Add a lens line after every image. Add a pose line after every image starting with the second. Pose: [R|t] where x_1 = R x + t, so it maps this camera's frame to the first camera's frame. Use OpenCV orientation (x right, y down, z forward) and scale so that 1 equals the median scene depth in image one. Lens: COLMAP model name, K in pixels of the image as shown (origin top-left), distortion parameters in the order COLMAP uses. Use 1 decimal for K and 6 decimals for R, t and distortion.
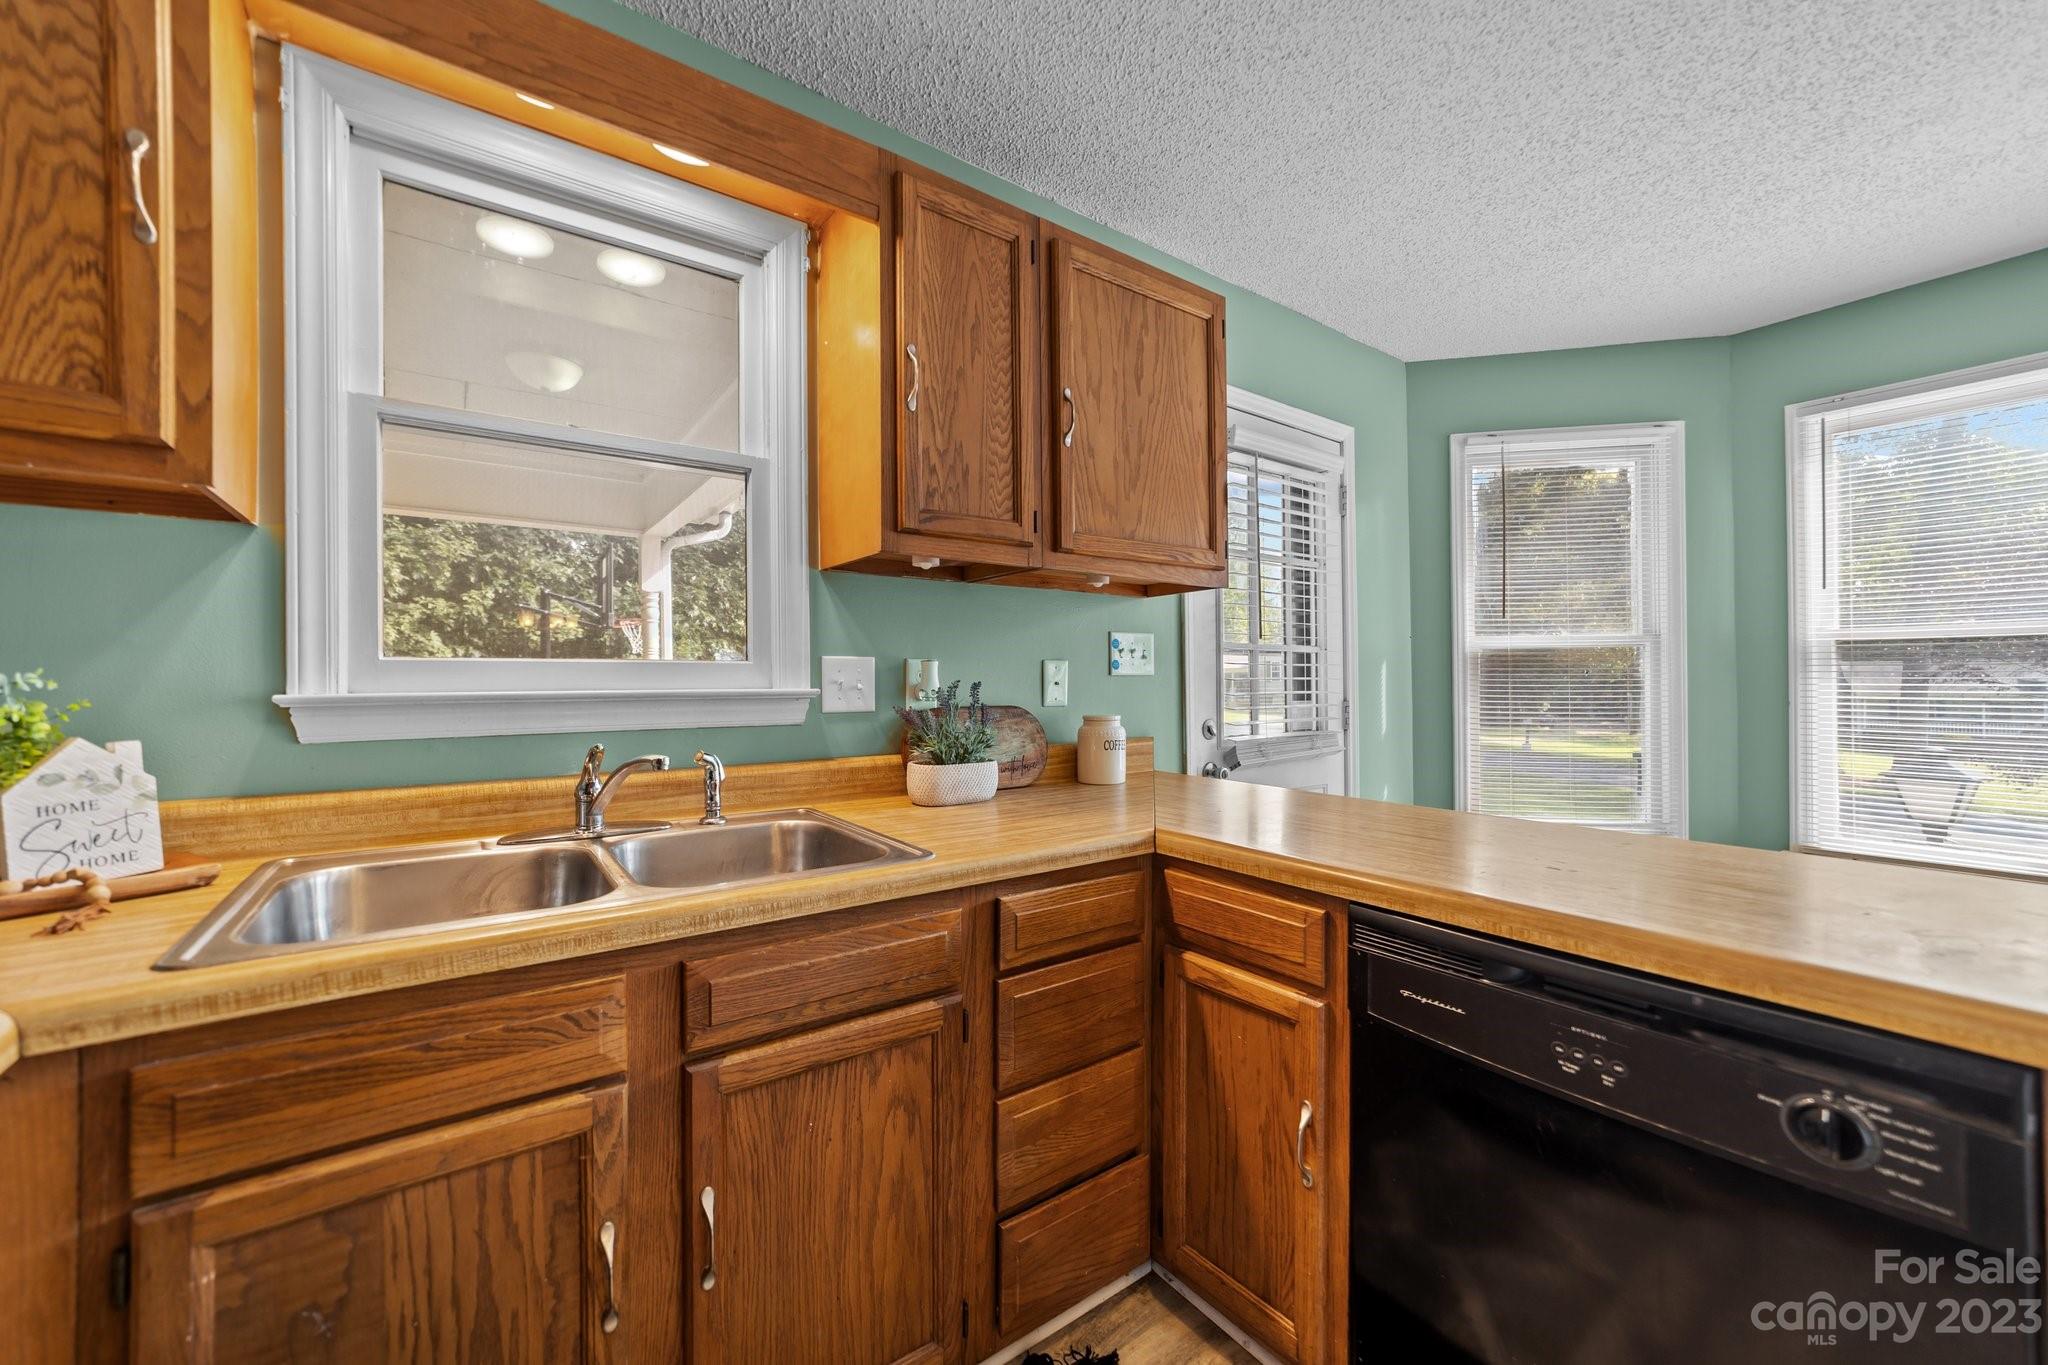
lens RADIAL K [[788.4, 0, 1031.6], [0, 788.4, 684.4], [0, 0, 1]] dist [-0.020290, 0.007987]
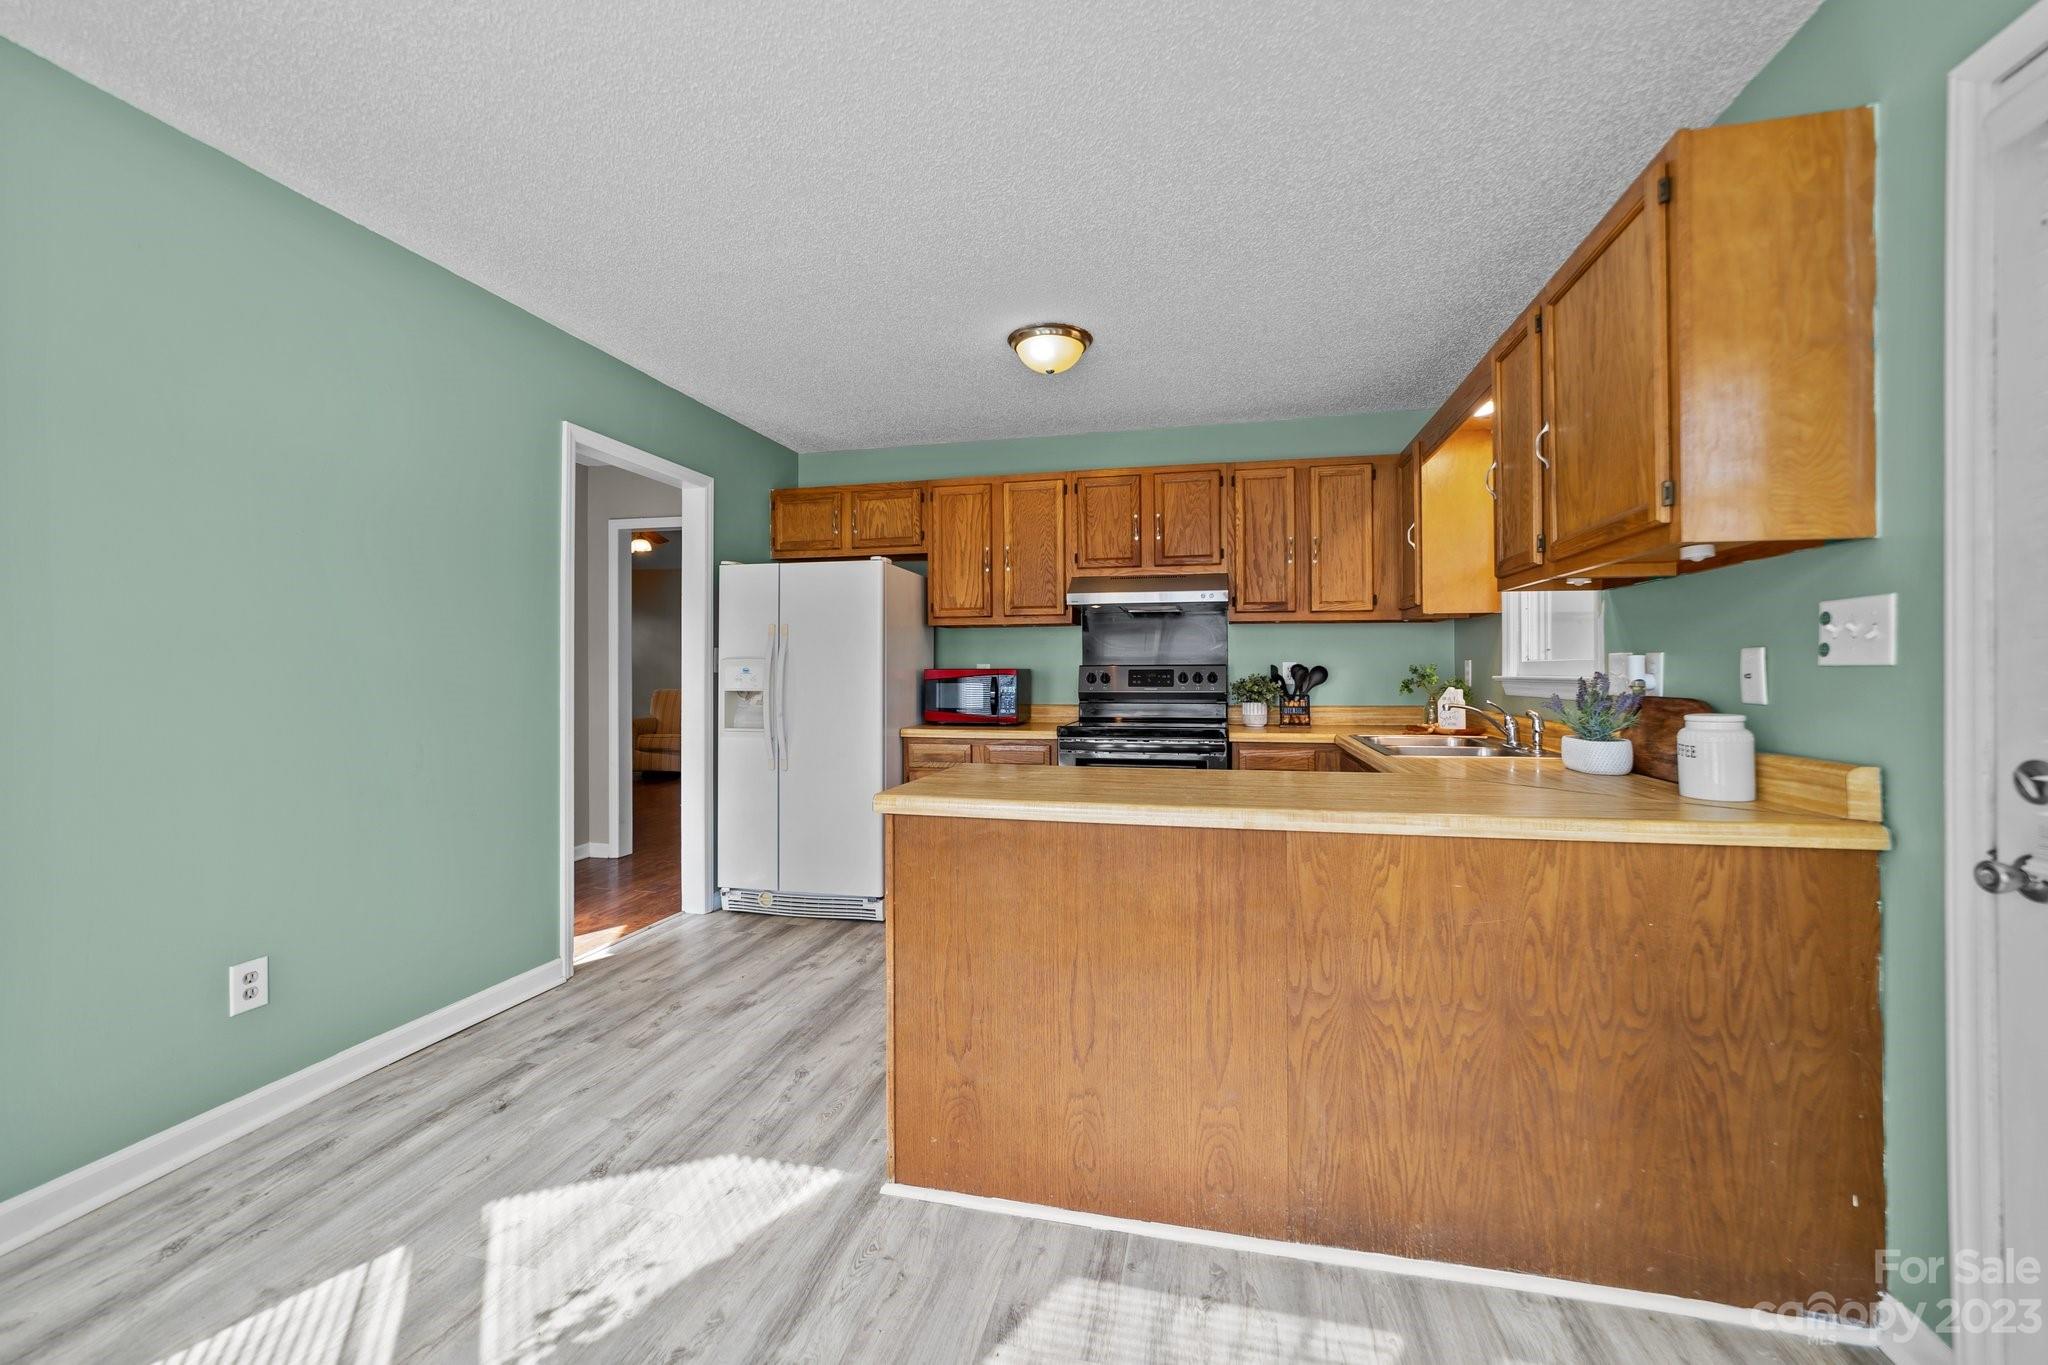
lens RADIAL K [[788.4, 0, 1031.6], [0, 788.4, 684.4], [0, 0, 1]] dist [-0.020290, 0.007987]
pose [[-0.752476, 0.017889, -0.658377, 1.856656], [0.003366, 0.999722, 0.023317, -0.022737], [0.658611, 0.015329, -0.752327, 1.805092]]
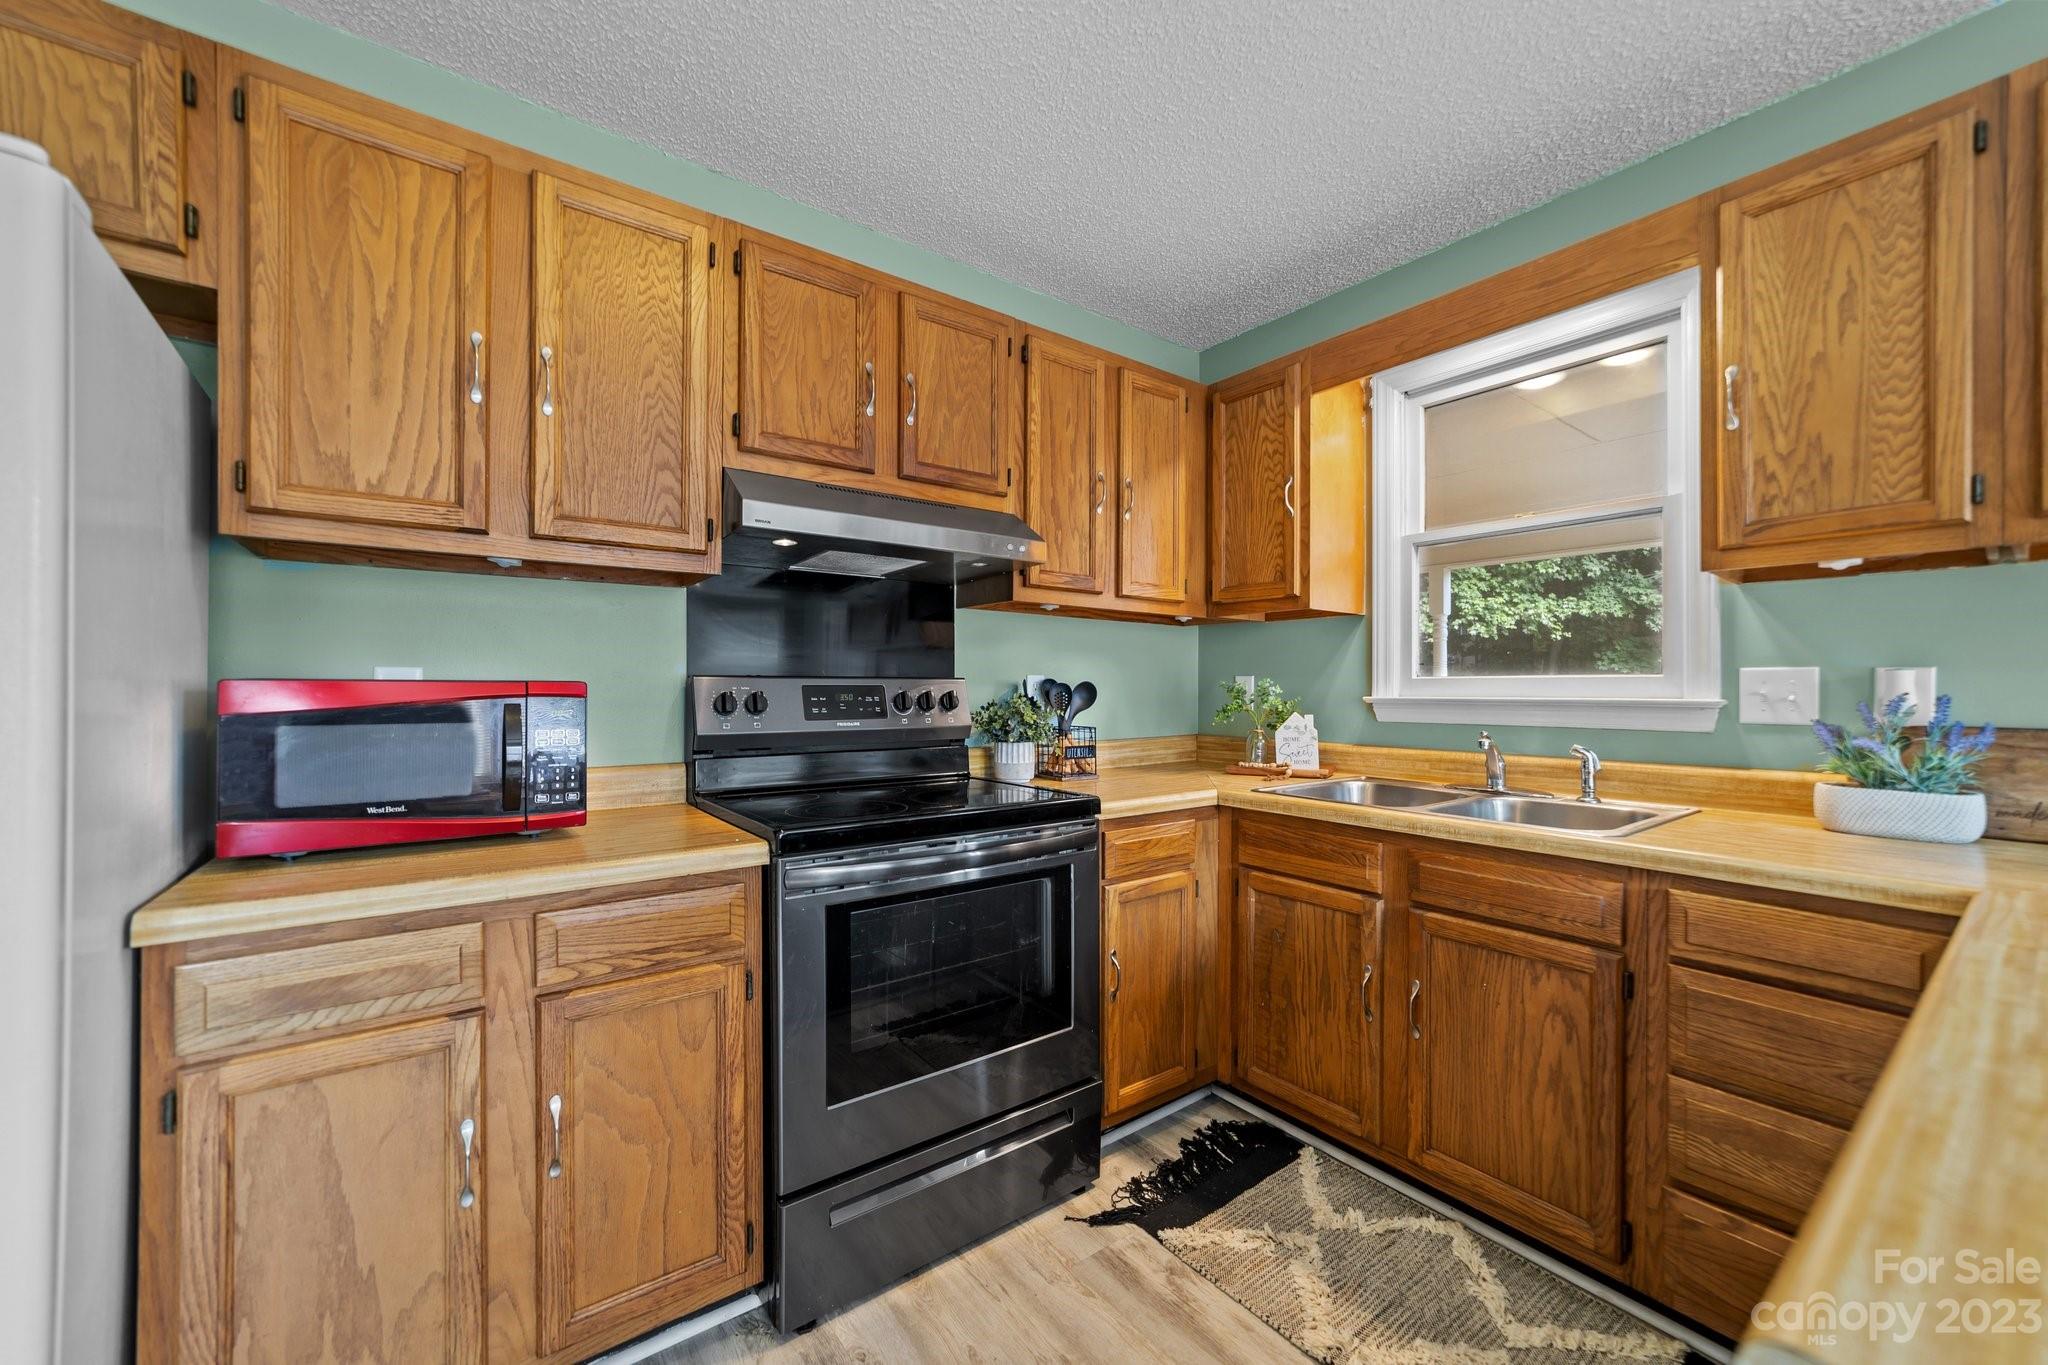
lens RADIAL K [[793.5, 0, 1024.4], [0, 793.5, 690.4], [0, 0, 1]] dist [-0.020216, 0.011303]
pose [[0.005512, 0.005123, -0.999972, 1.017803], [-0.006065, 0.999969, 0.005090, -0.008100], [0.999966, 0.006036, 0.005543, 0.080247]]
